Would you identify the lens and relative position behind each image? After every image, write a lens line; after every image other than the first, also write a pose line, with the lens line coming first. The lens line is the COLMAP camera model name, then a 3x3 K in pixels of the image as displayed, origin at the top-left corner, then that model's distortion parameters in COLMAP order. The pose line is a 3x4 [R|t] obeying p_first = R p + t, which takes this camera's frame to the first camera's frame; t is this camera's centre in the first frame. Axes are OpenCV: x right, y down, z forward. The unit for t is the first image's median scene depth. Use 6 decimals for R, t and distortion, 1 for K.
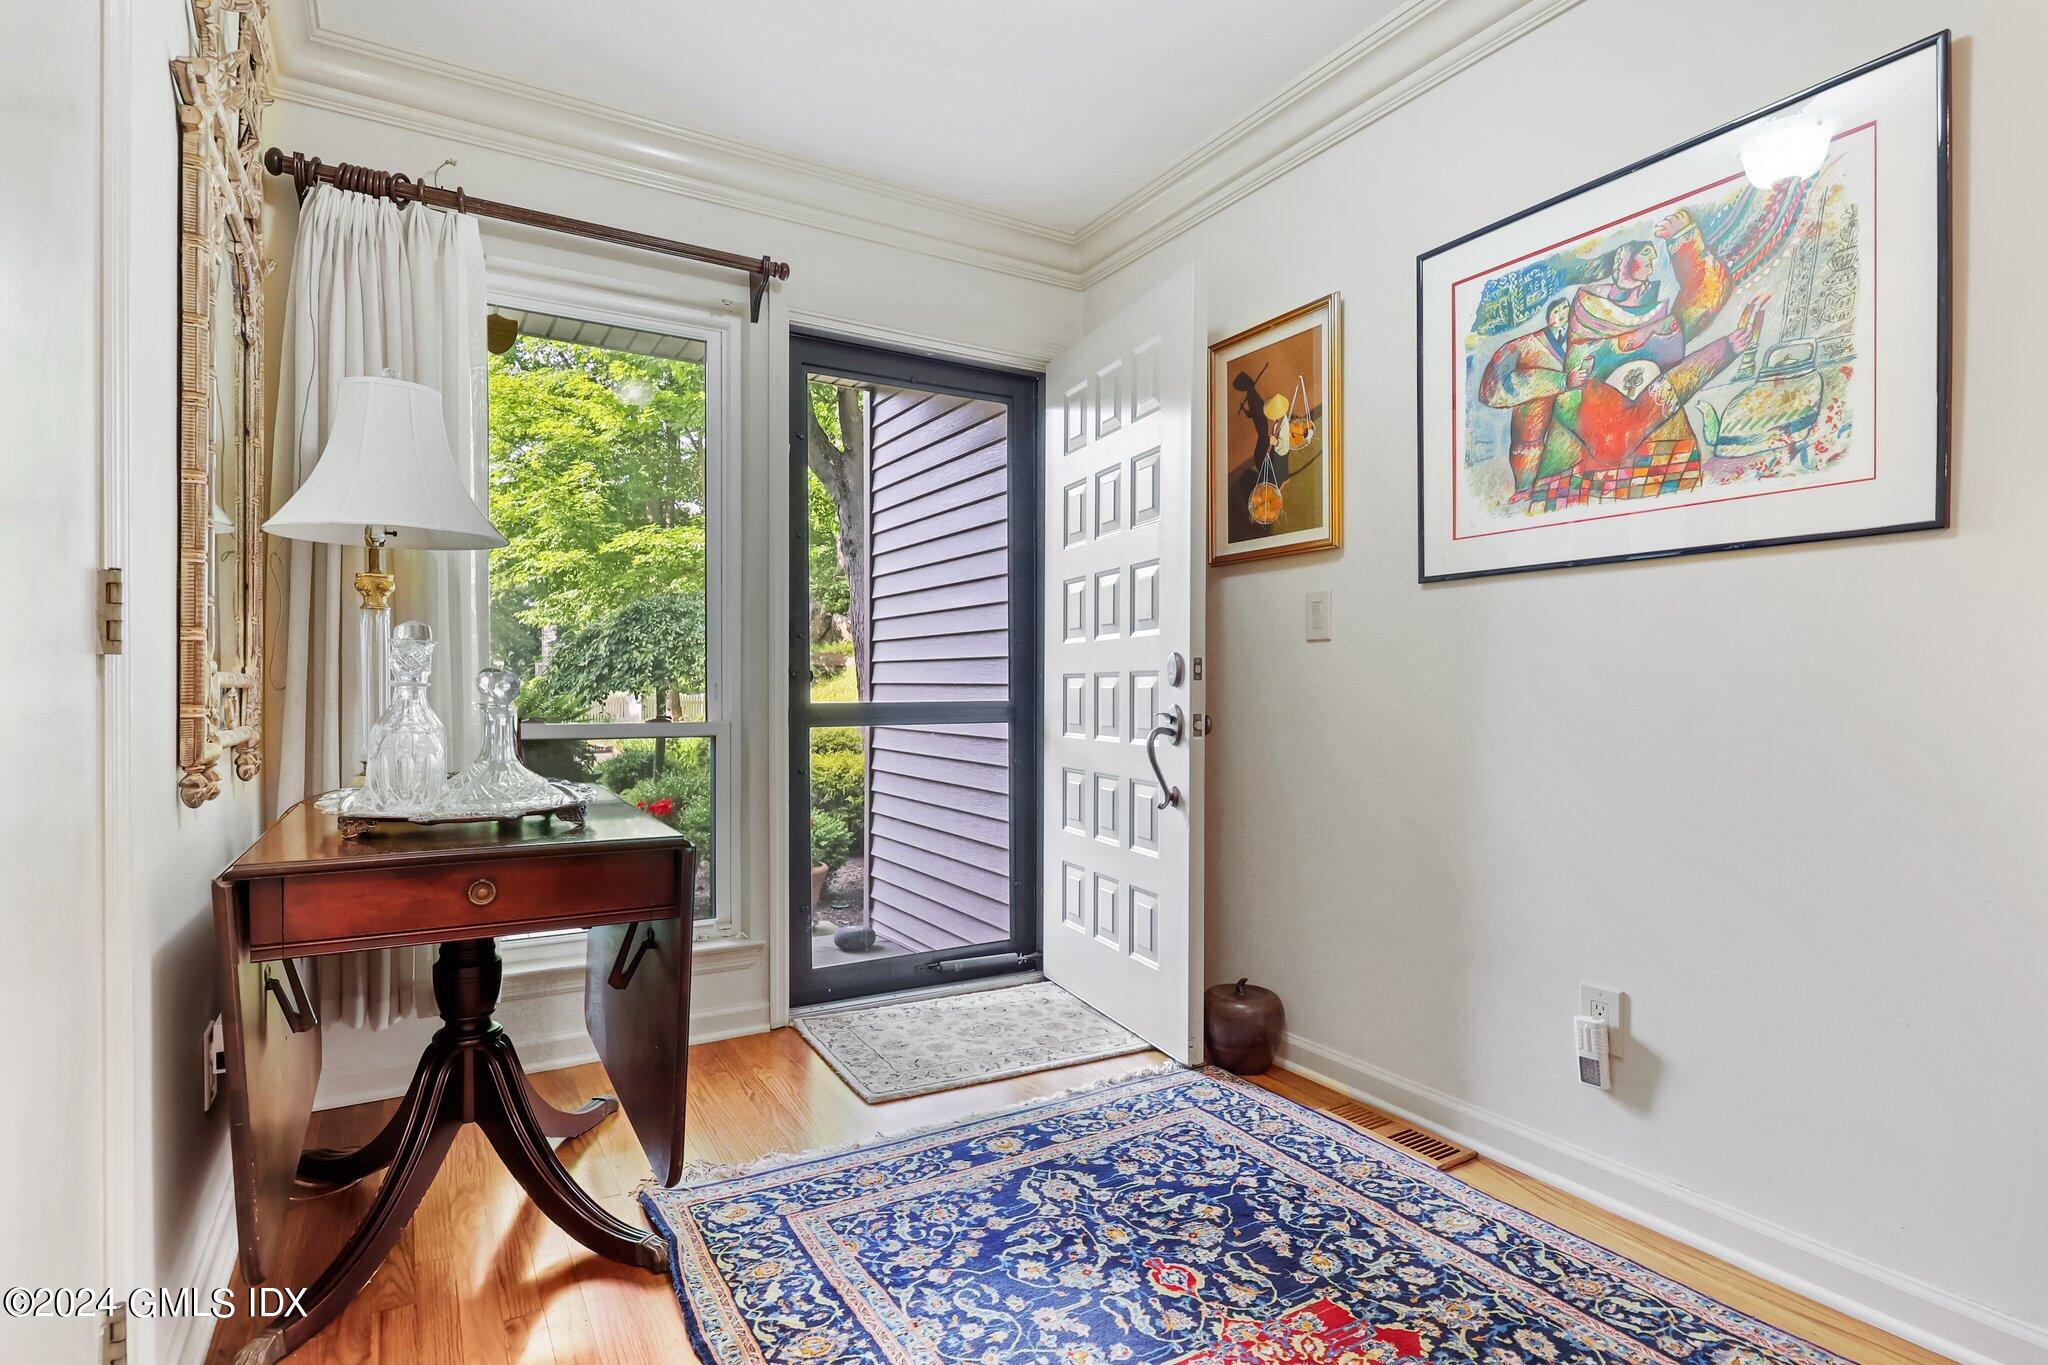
lens RADIAL K [[1031.6, 0, 1028.8], [0, 1031.6, 688.9], [0, 0, 1]] dist [0.000209, 0.000014]
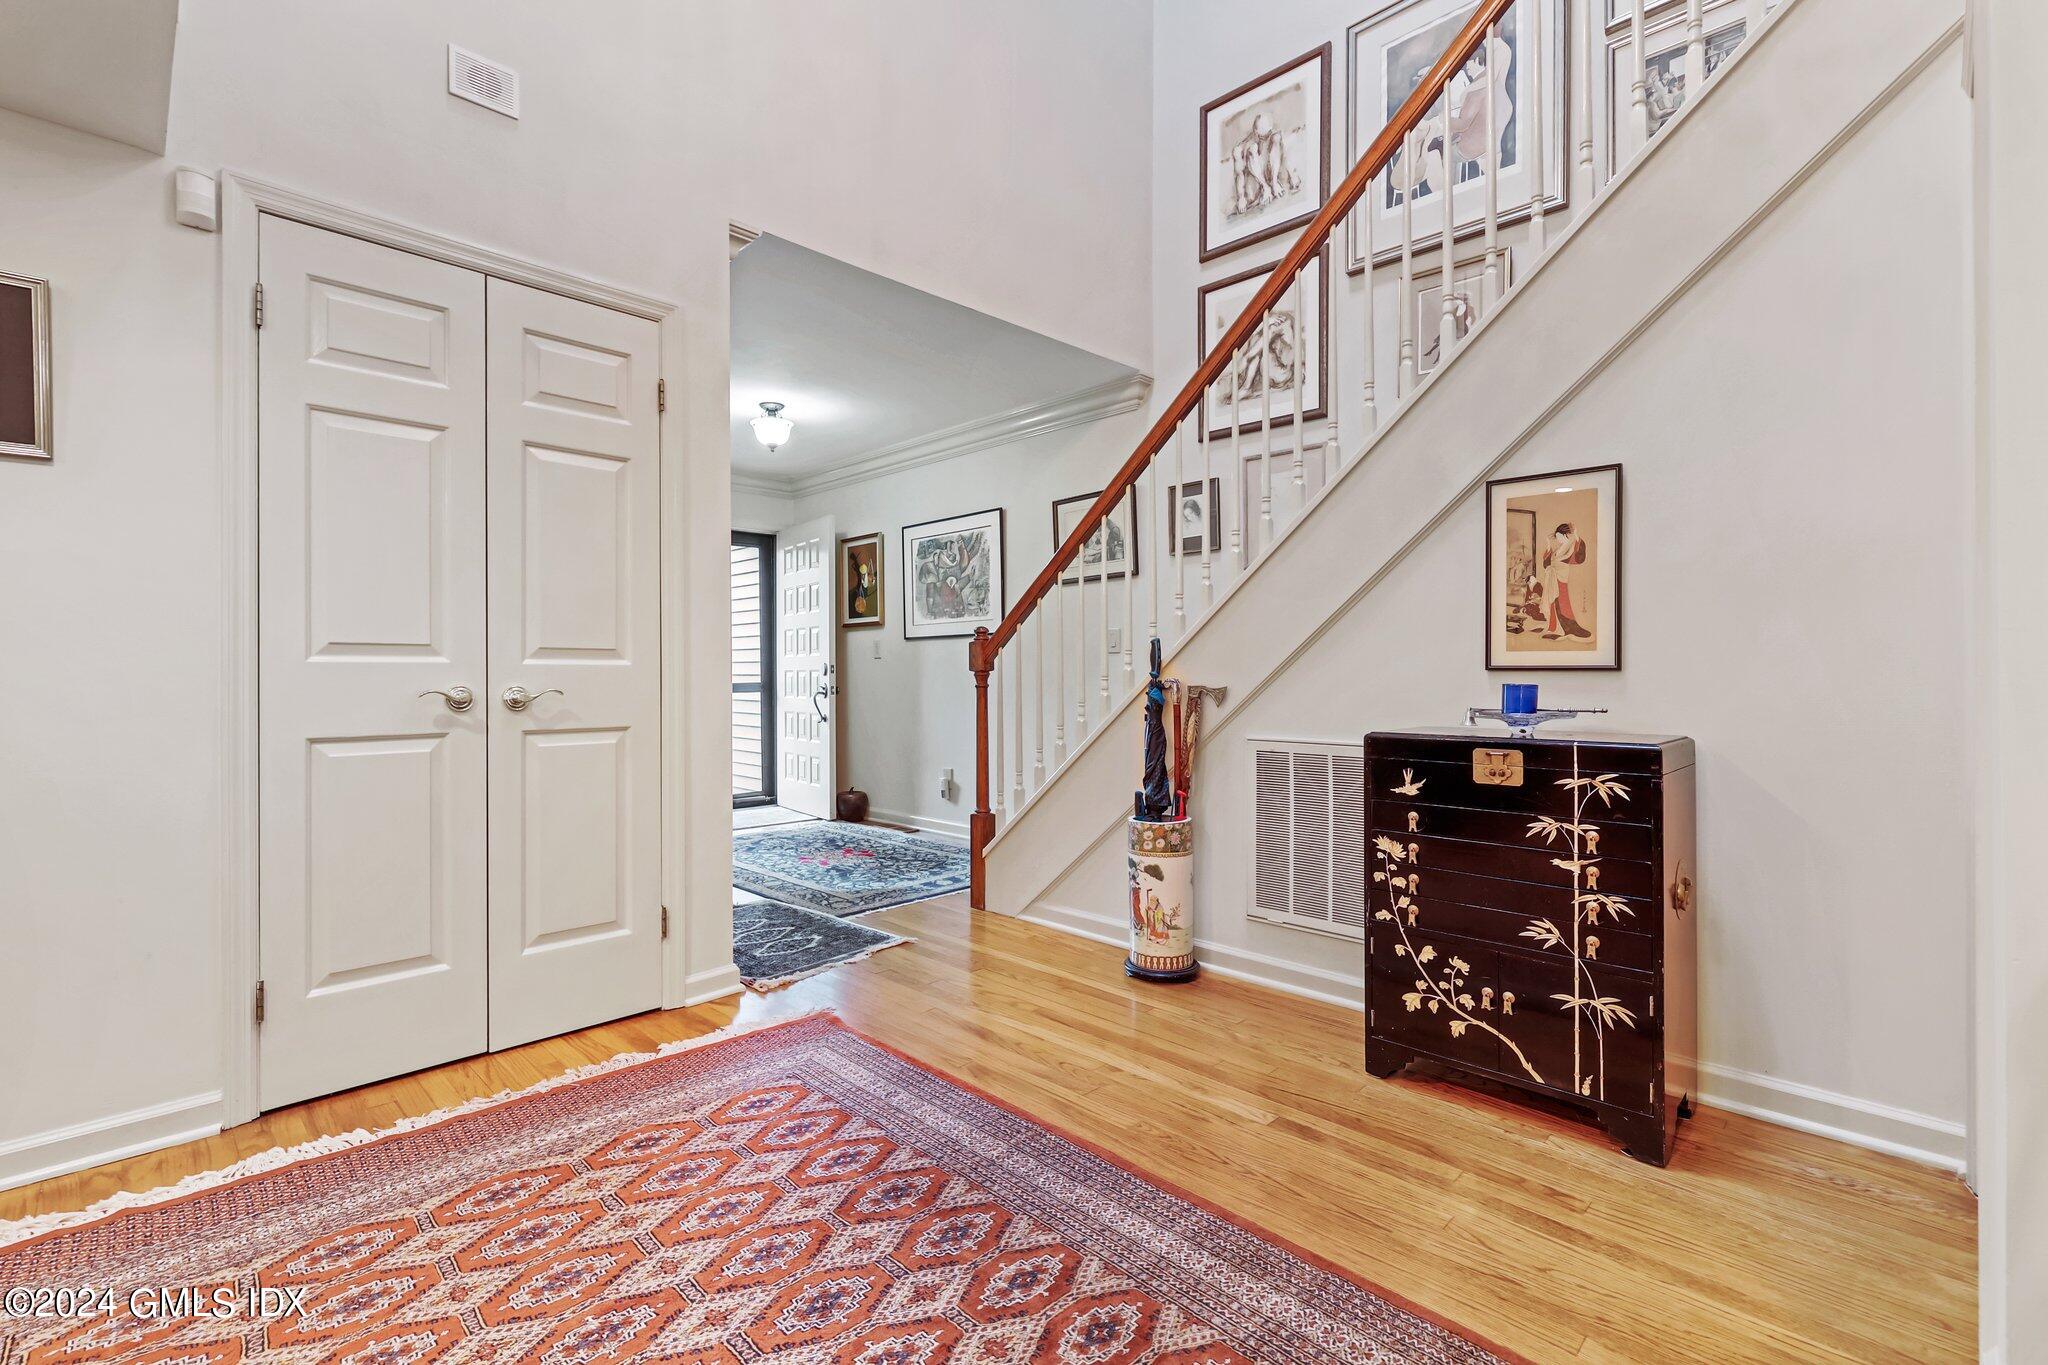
lens RADIAL K [[906.5, 0, 1022.6], [0, 906.5, 674.3], [0, 0, 1]] dist [-0.001747, -0.000201]
pose [[0.969596, -0.006394, 0.244629, 0.077300], [0.006970, 0.999975, -0.001492, 0.001253], [-0.244614, 0.003152, 0.969616, -1.544668]]
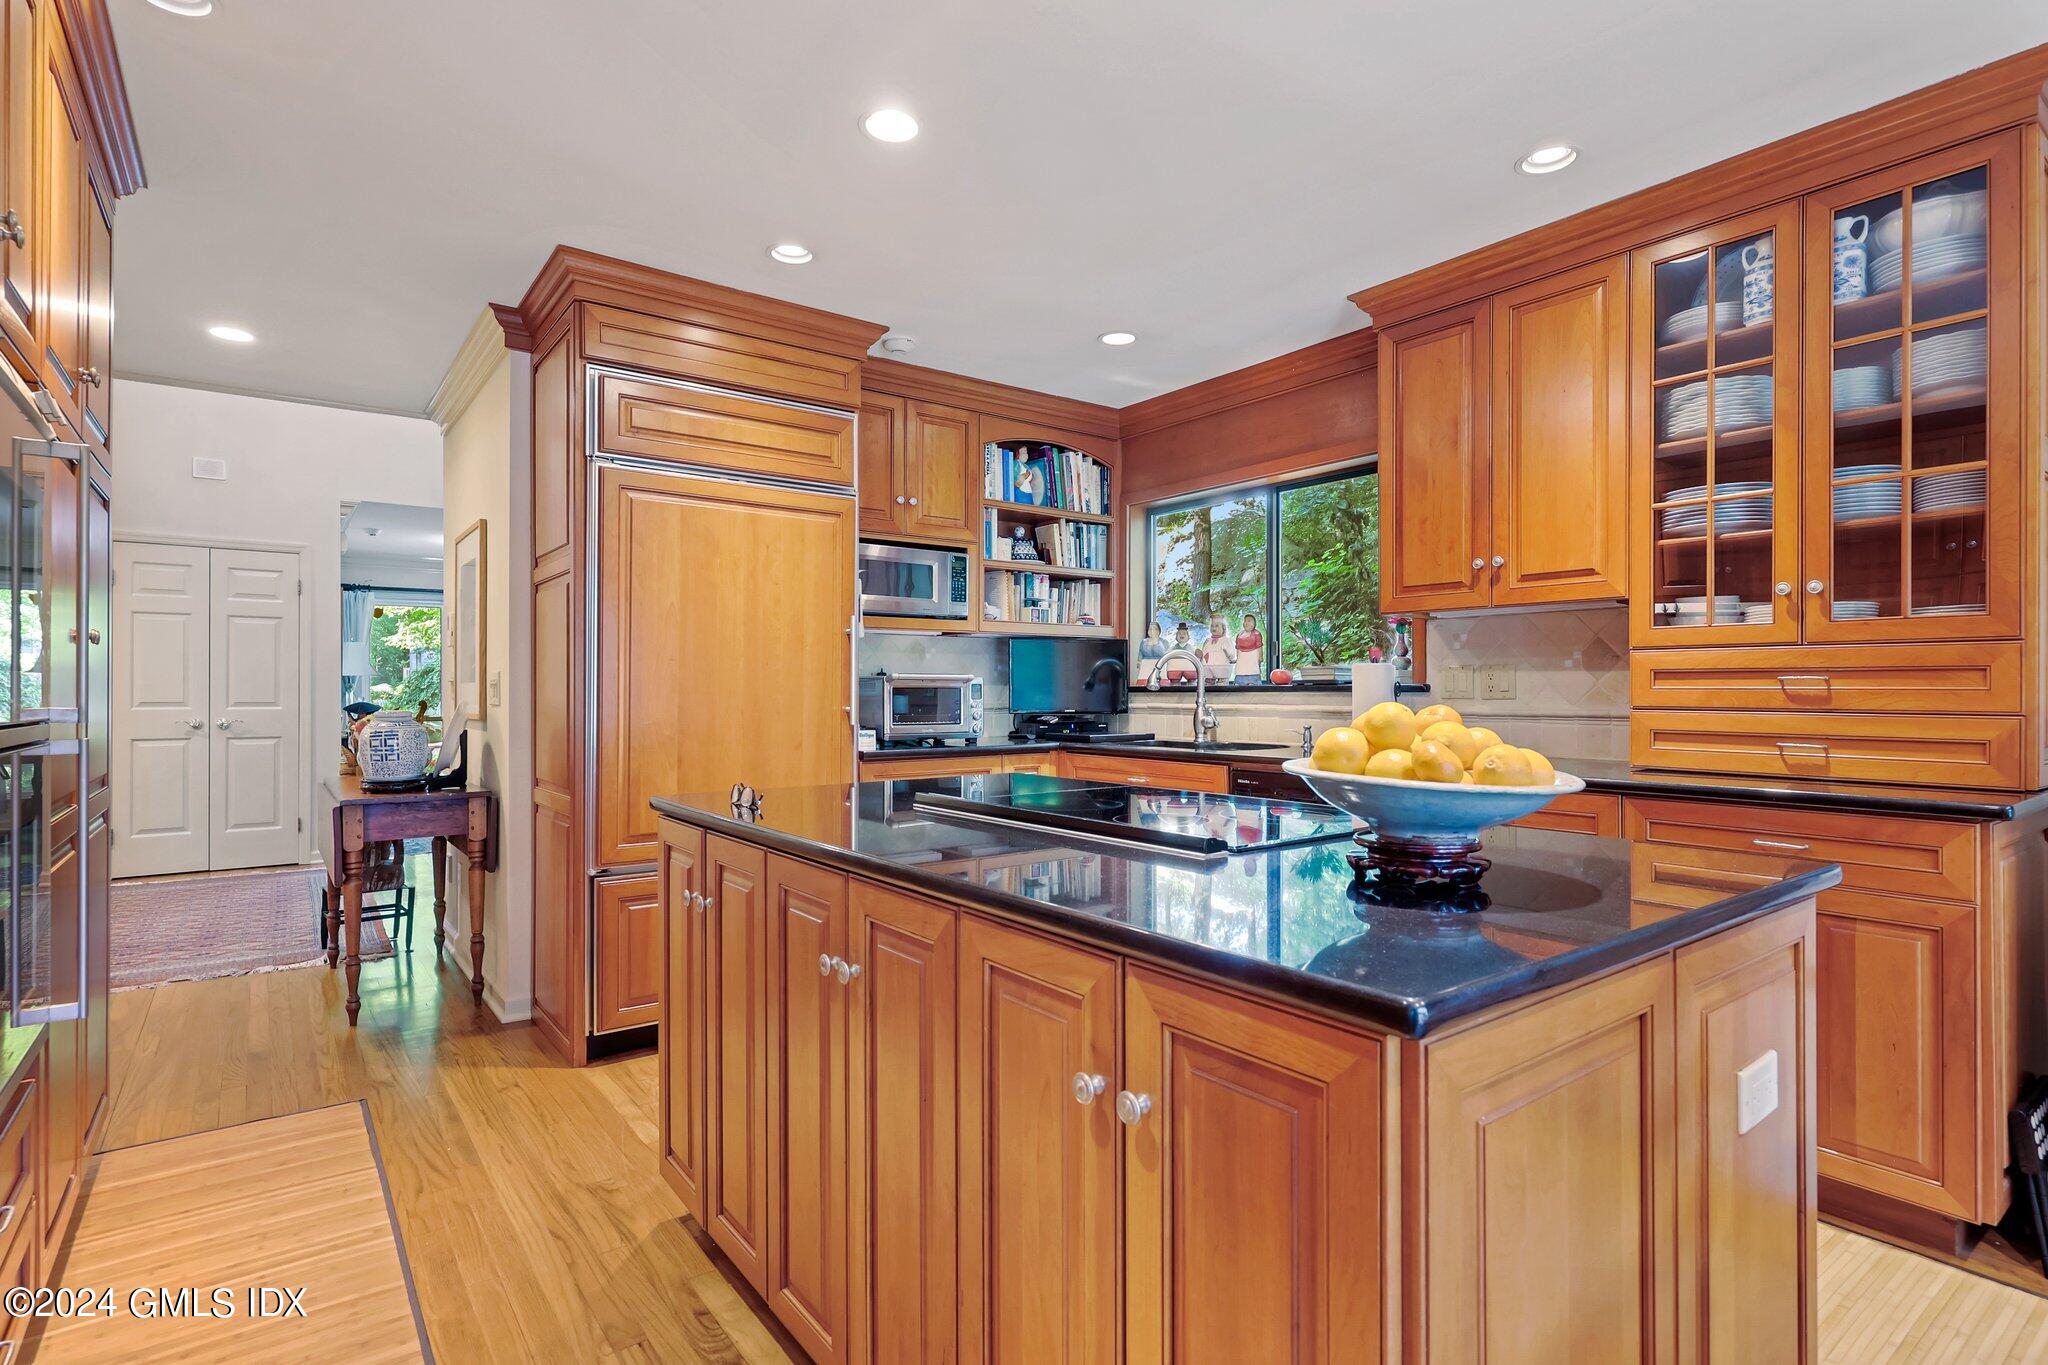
lens RADIAL K [[1005.4, 0, 1020.3], [0, 1005.4, 691.6], [0, 0, 1]] dist [0.002248, 0.000004]
pose [[0.994623, -0.003171, 0.103513, 1.676375], [0.003193, 0.999995, -0.000048, -0.058403], [-0.103512, 0.000378, 0.994628, -3.384753]]
